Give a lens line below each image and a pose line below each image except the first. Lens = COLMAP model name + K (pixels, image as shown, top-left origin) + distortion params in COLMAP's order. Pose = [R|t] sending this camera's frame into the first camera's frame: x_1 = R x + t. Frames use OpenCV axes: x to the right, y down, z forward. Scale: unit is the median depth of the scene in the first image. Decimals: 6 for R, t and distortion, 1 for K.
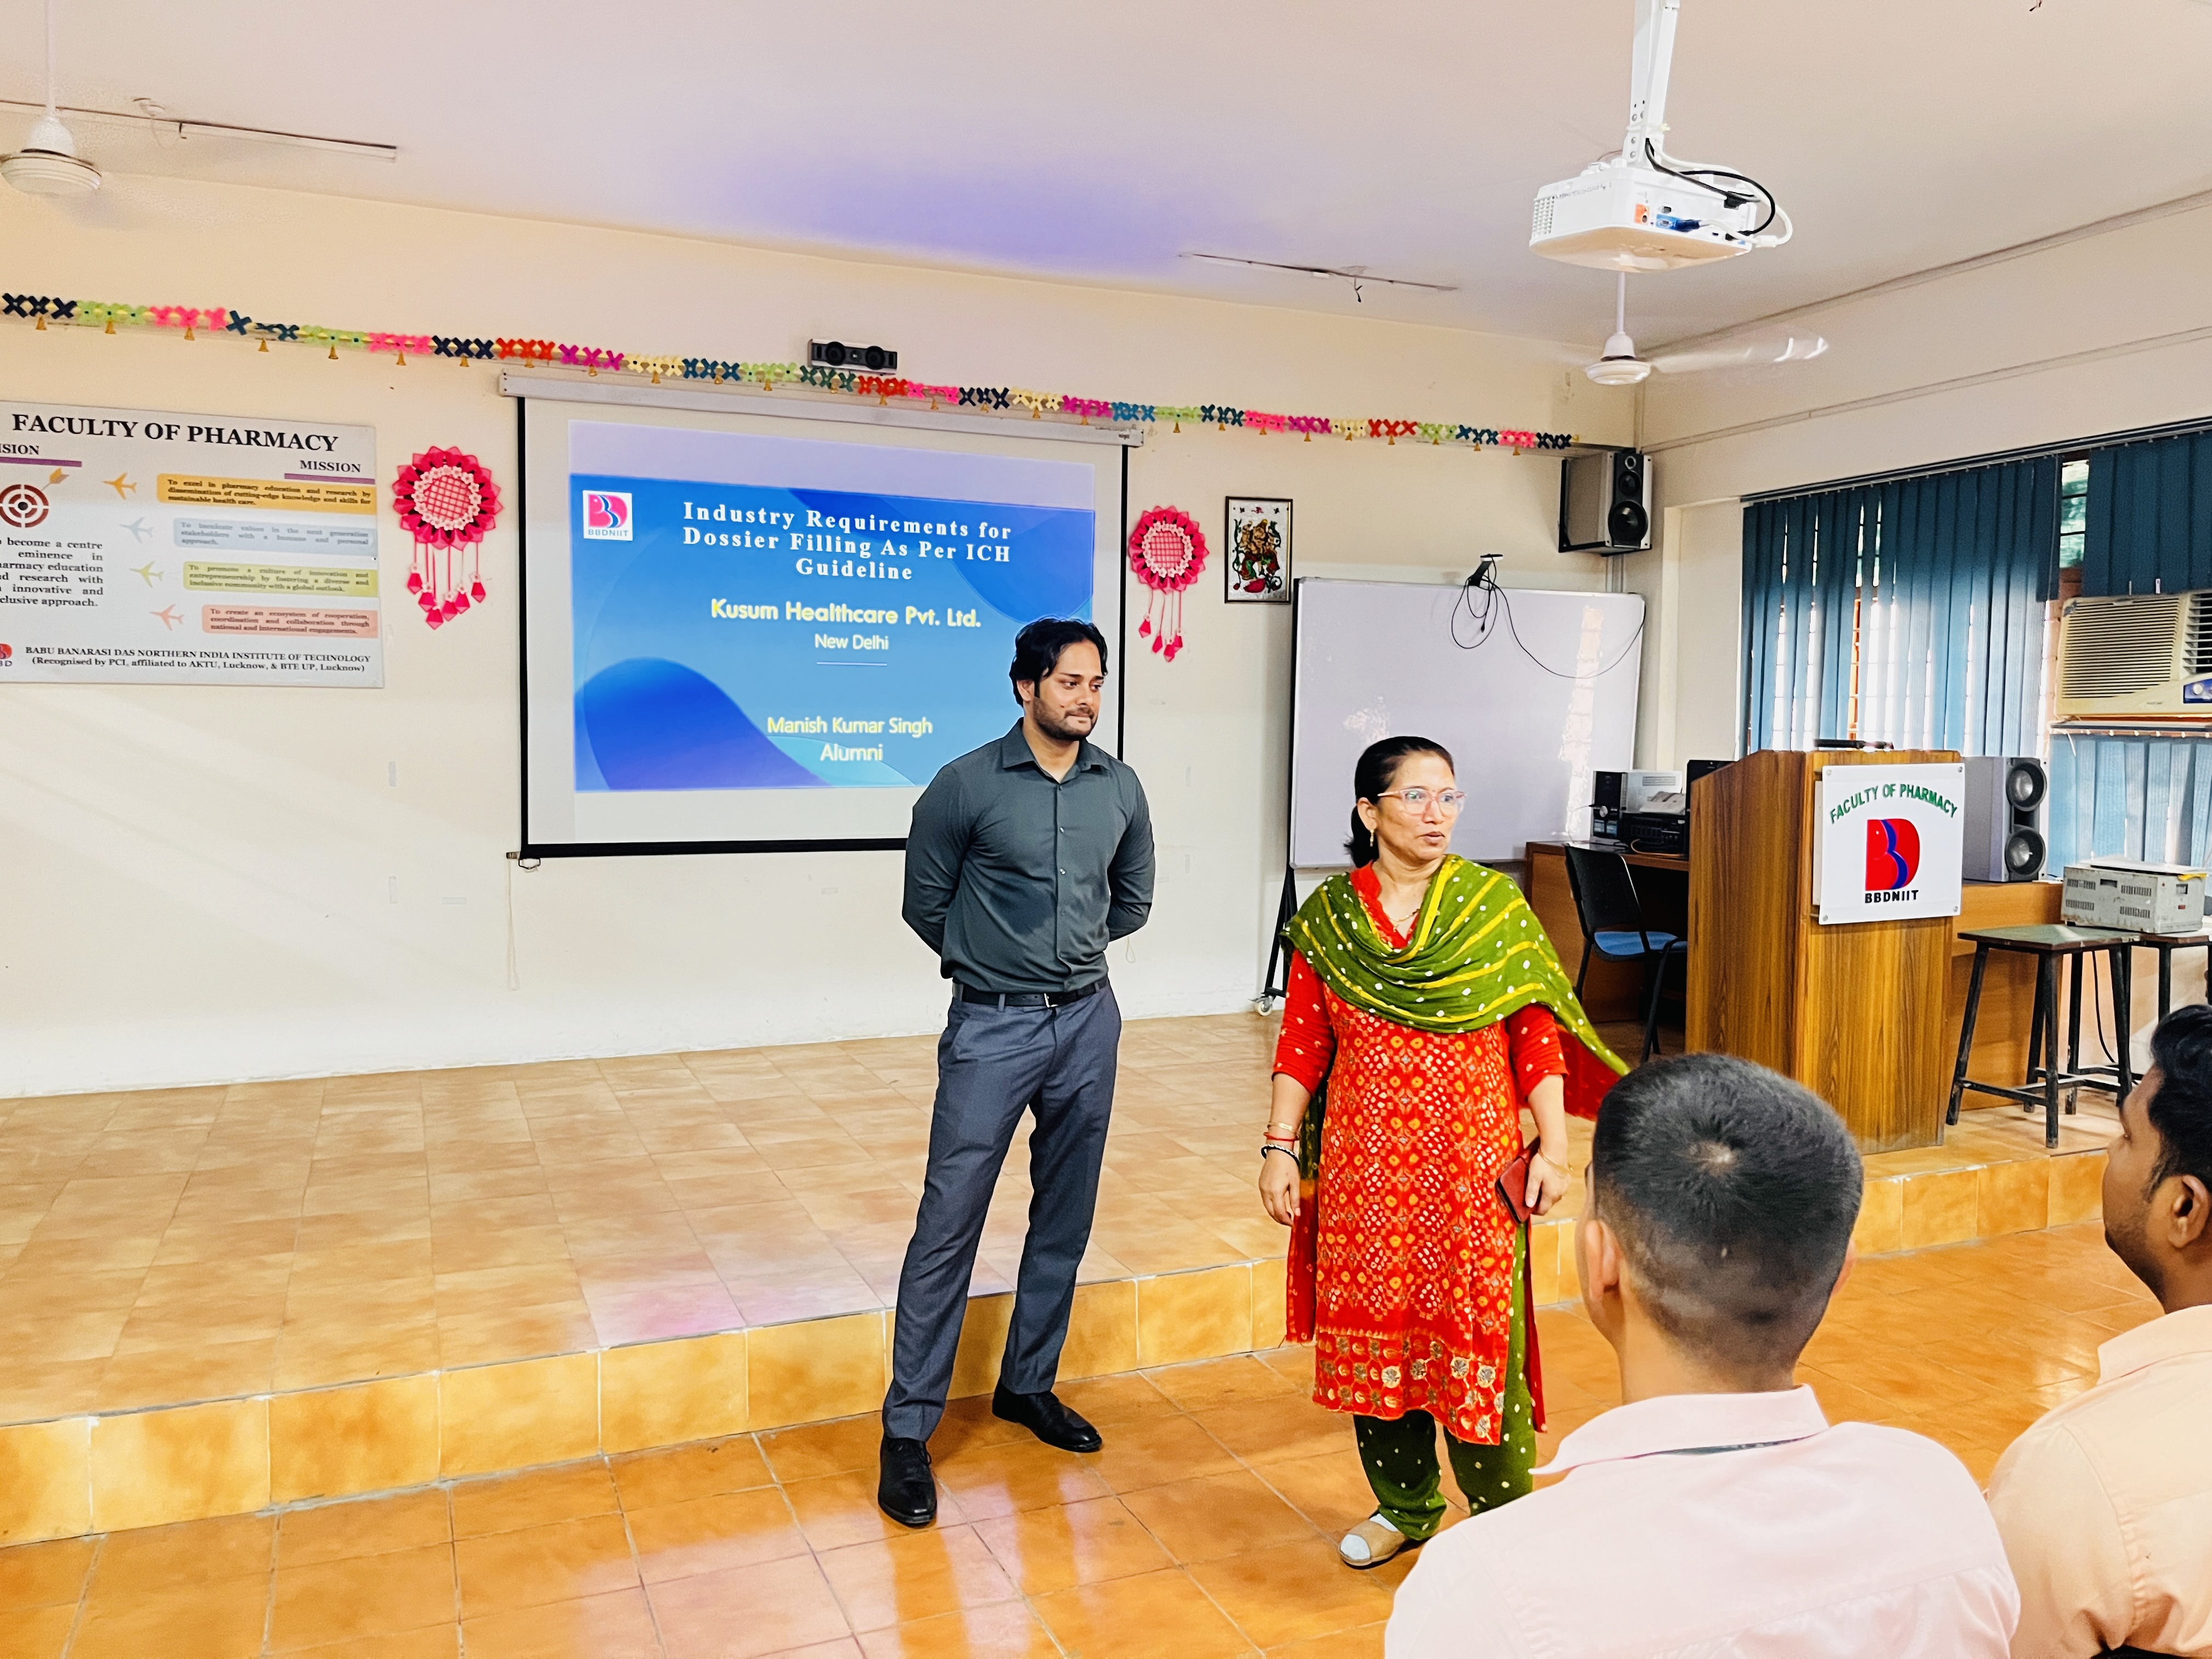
lens RADIAL K [[1670.0, 0, 1108.1], [0, 1670.0, 822.1], [0, 0, 1]] dist [0.054050, -0.080795]
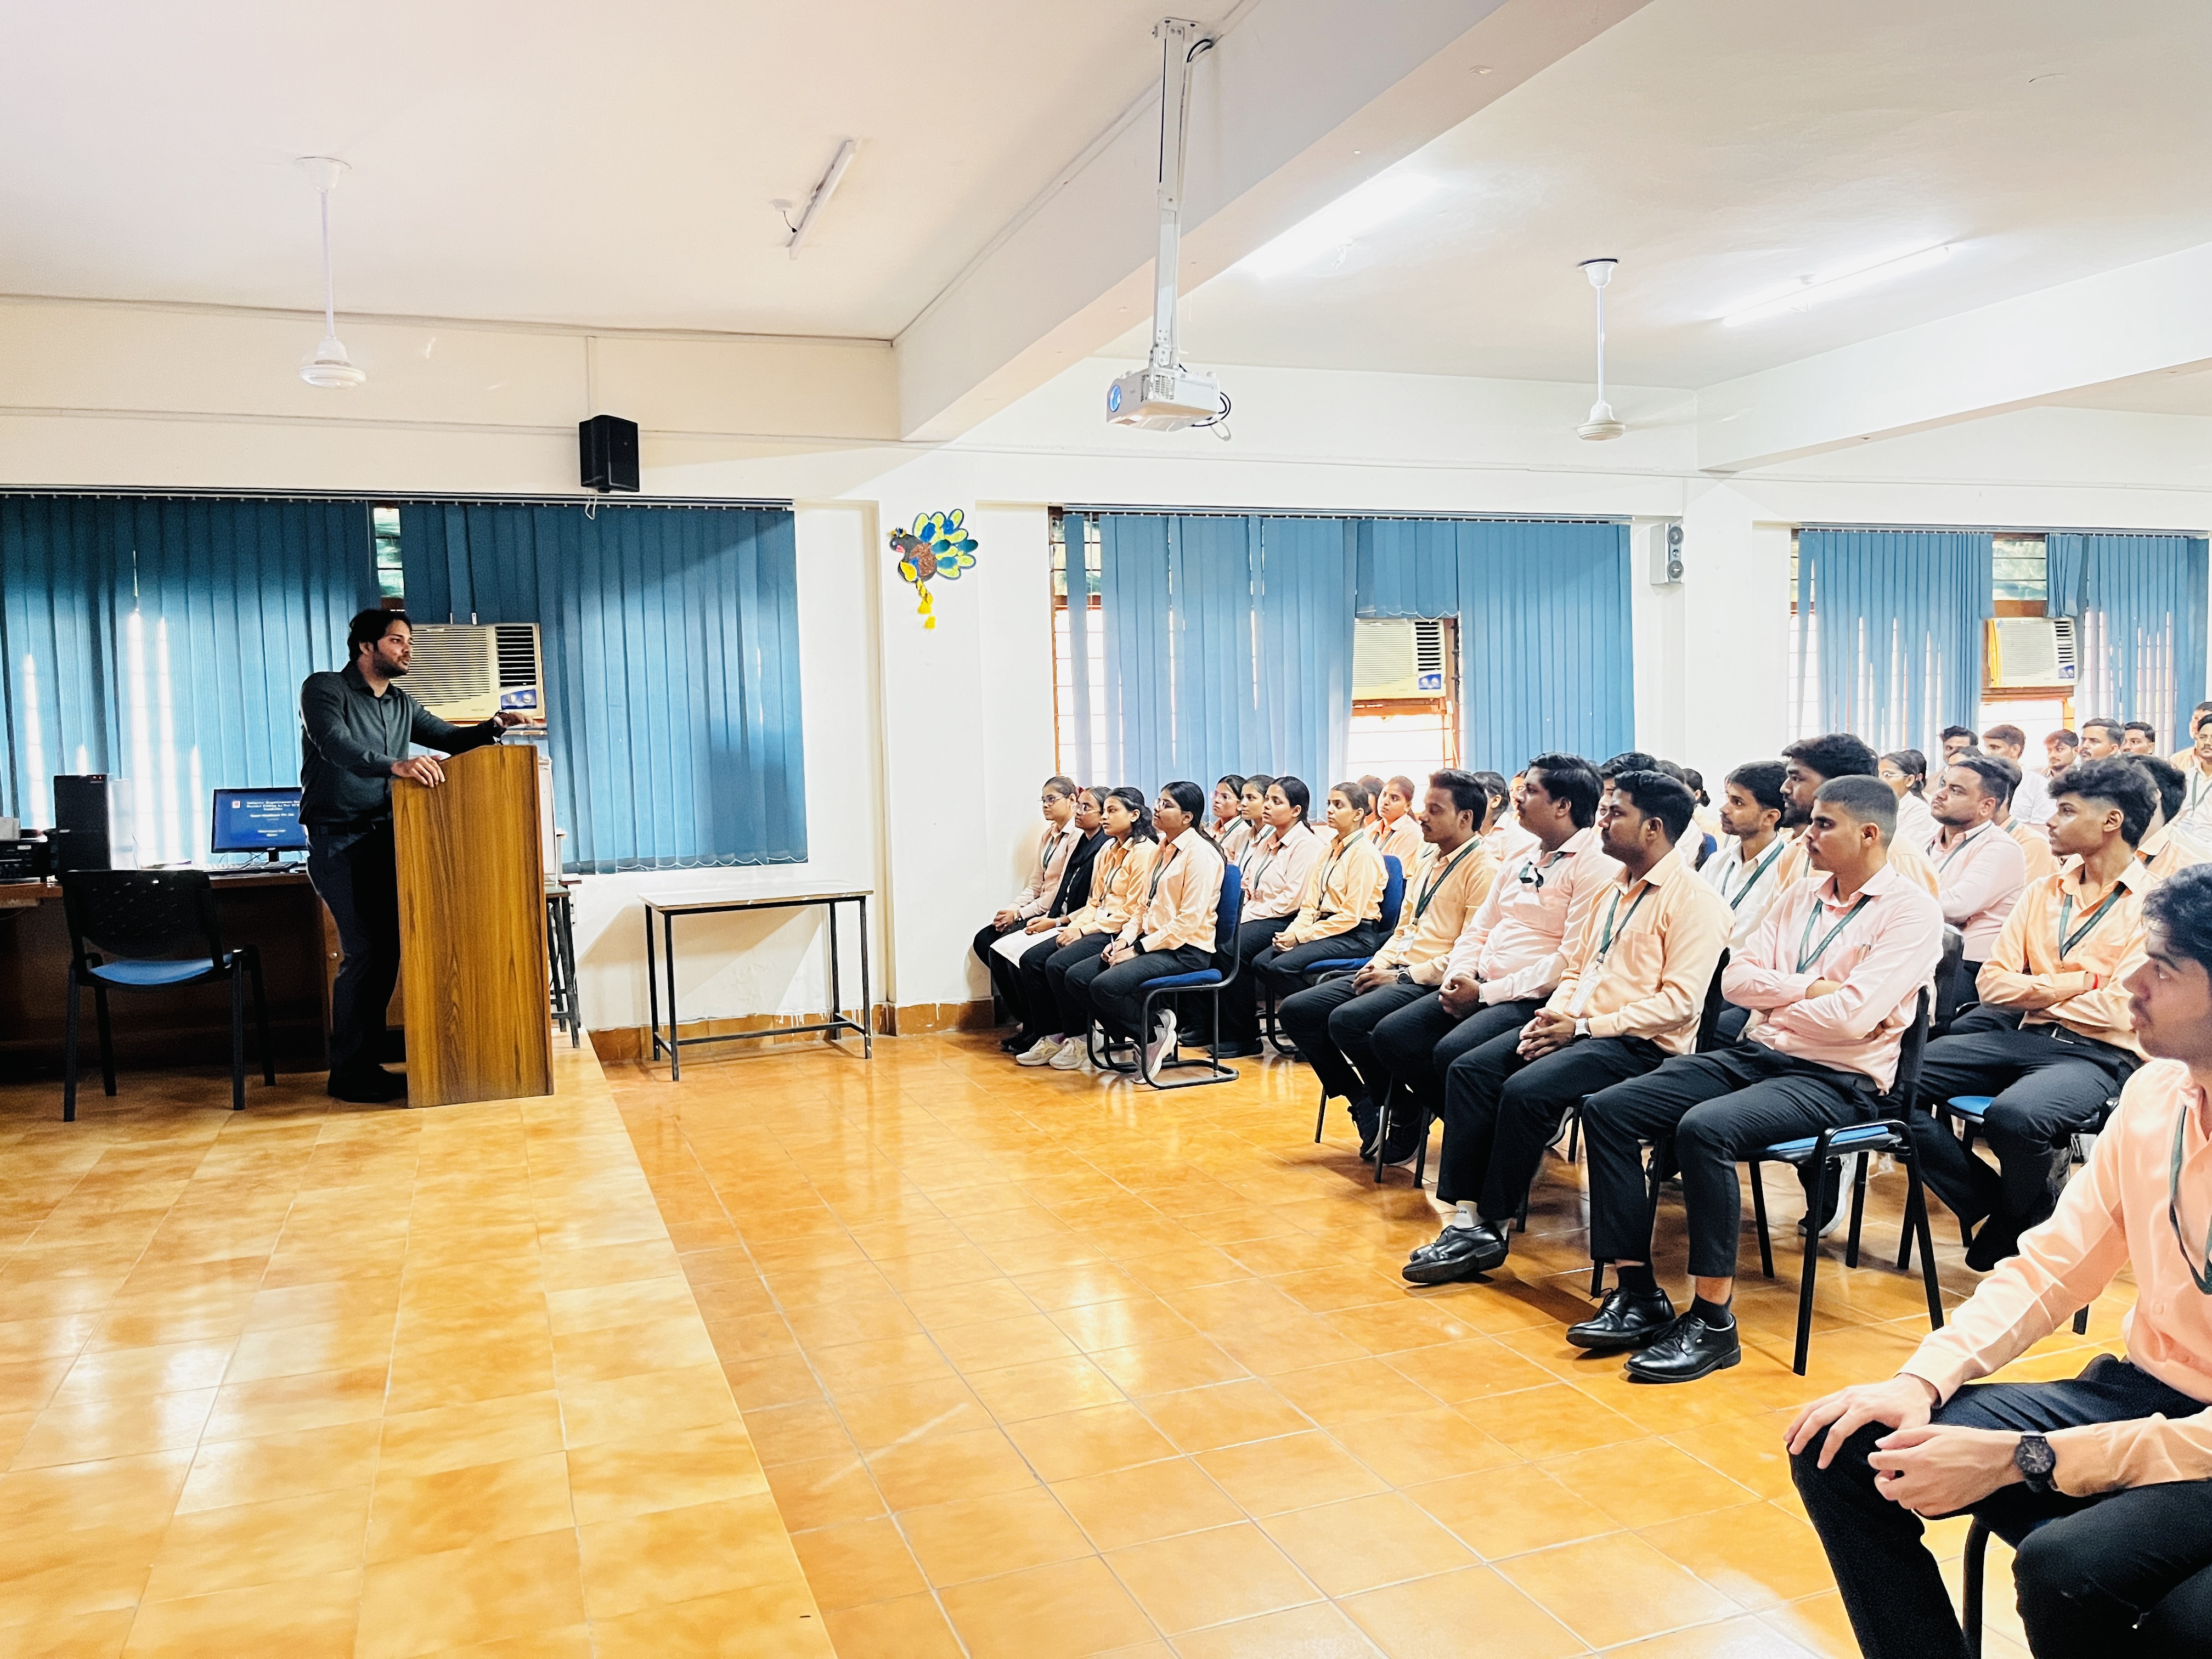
lens RADIAL K [[1670.0, 0, 1109.3], [0, 1670.0, 840.3], [0, 0, 1]] dist [0.054050, -0.080795]
pose [[0.038276, -0.074788, 0.996465, -0.579839], [0.086246, 0.993721, 0.071269, -0.019358], [-0.995538, 0.083214, 0.044486, 0.426159]]
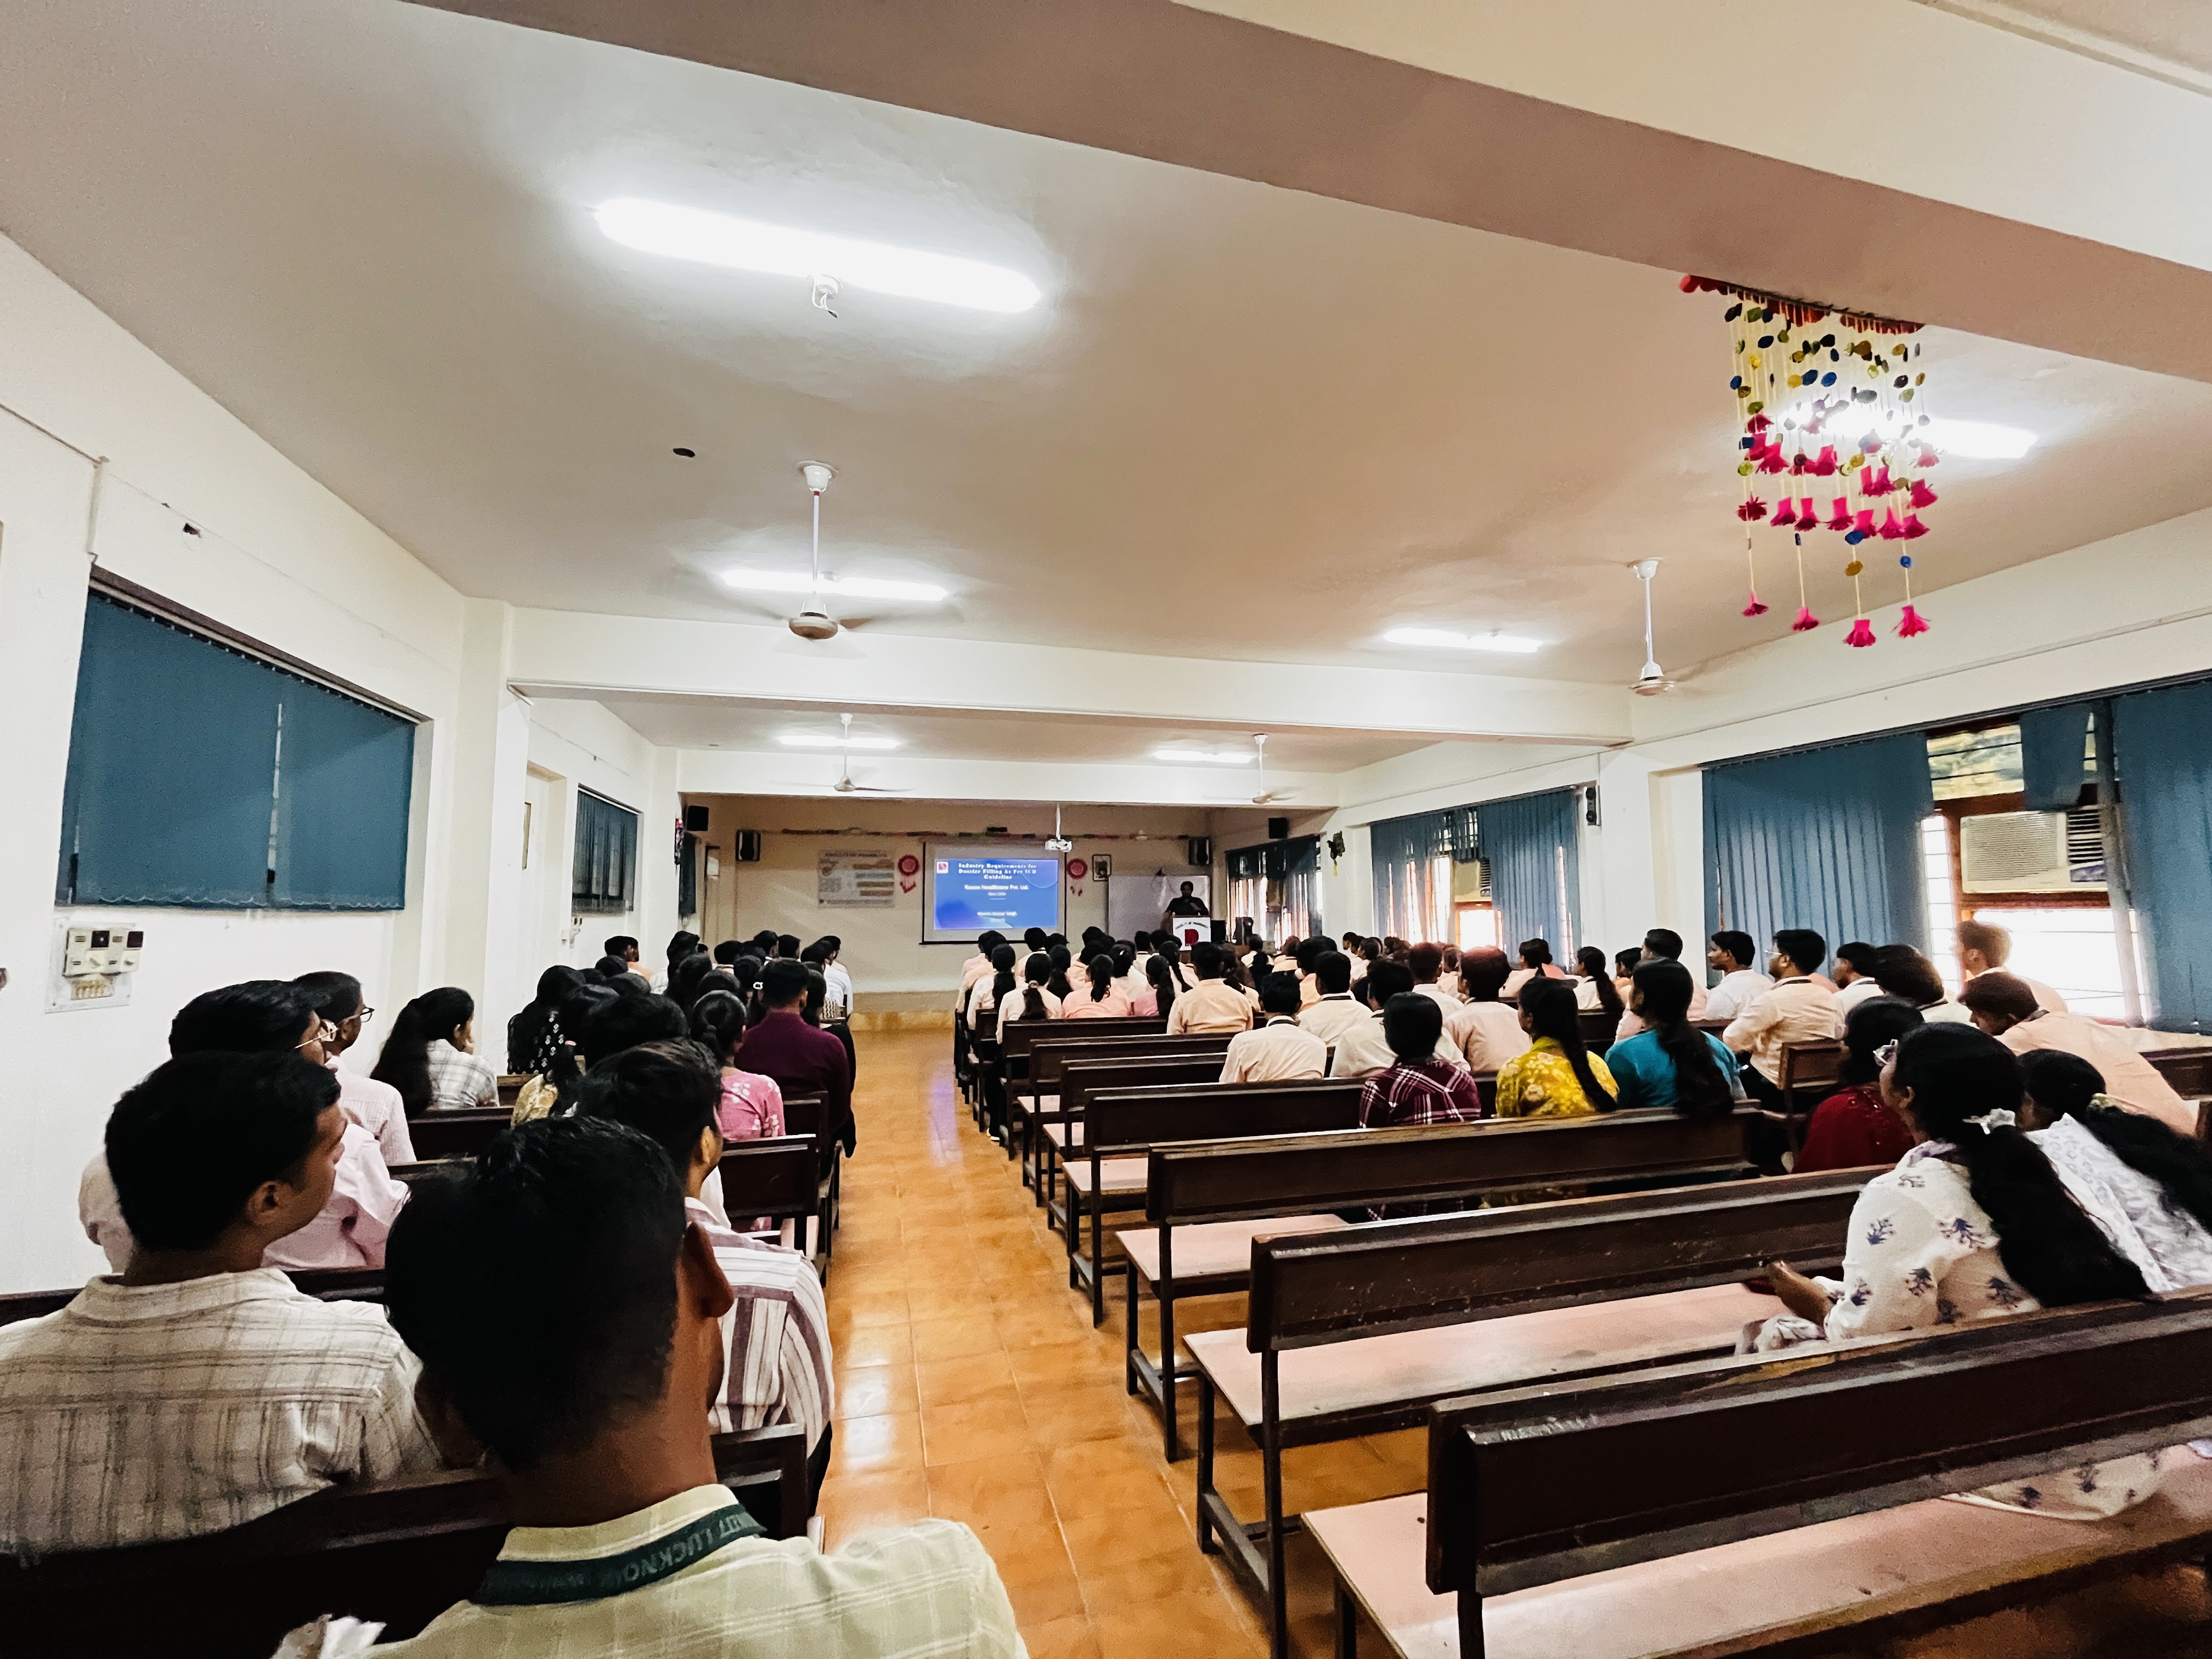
lens RADIAL K [[892.0, 0, 1101.7], [0, 892.0, 830.0], [0, 0, 1]] dist [-0.003559, -0.000216]
pose [[0.987726, -0.029988, -0.153289, 0.483785], [0.006466, 0.988405, -0.151703, 0.081852], [0.156061, 0.148850, 0.976467, -1.258085]]
